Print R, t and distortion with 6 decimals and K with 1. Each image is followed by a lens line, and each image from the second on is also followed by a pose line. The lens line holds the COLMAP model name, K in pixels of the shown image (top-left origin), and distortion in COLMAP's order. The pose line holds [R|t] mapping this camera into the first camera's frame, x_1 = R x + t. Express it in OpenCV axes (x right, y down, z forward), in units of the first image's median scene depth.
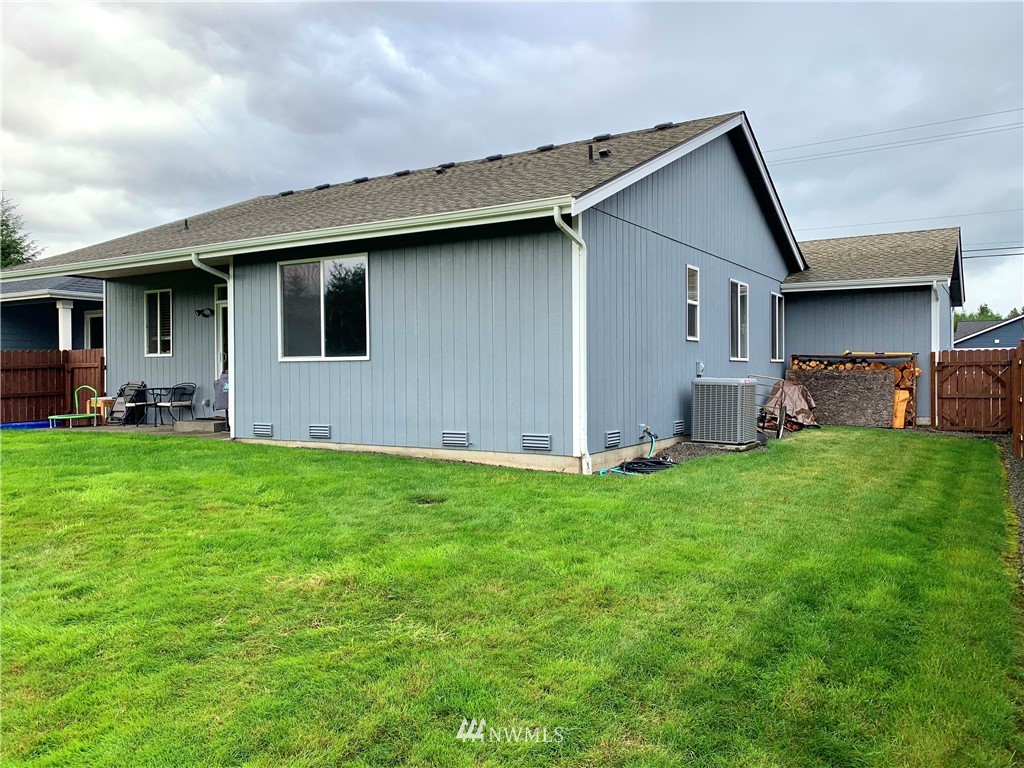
lens RADIAL K [[777.3, 0, 515.4], [0, 777.3, 379.8], [0, 0, 1]] dist [0.065071, -0.110857]
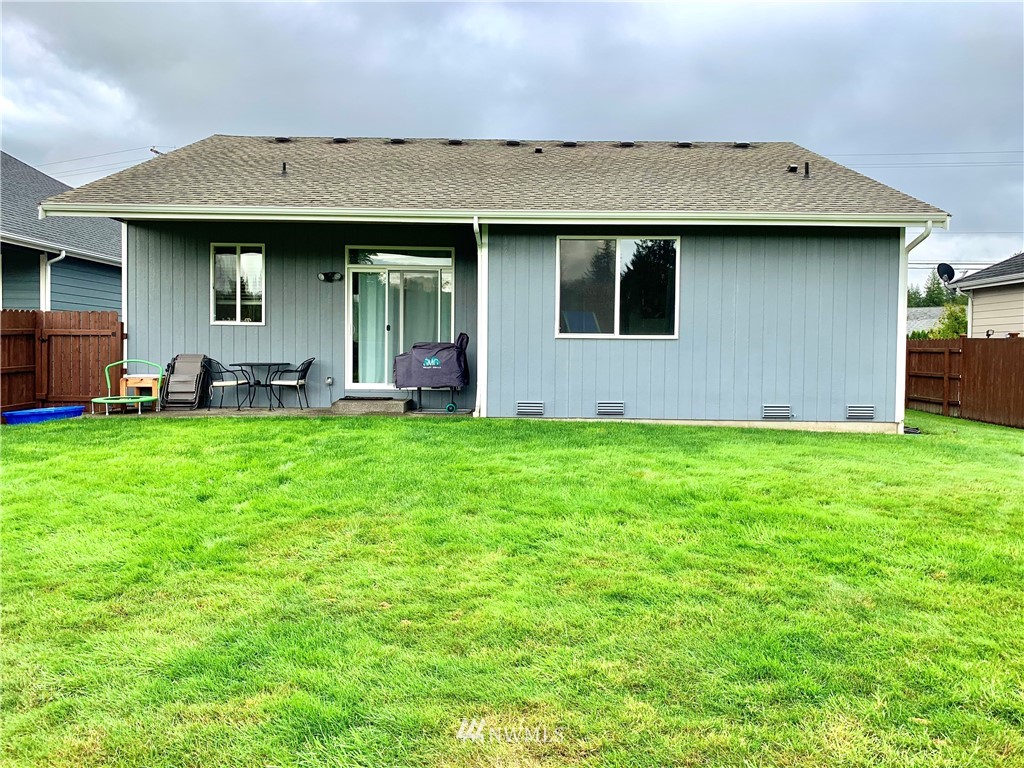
lens RADIAL K [[777.3, 0, 515.4], [0, 777.3, 379.8], [0, 0, 1]] dist [0.065071, -0.110857]
pose [[0.857584, -0.004173, 0.514328, -0.832432], [-0.011283, 0.999574, 0.026924, 0.003116], [-0.514221, -0.028892, 0.857171, 0.188863]]
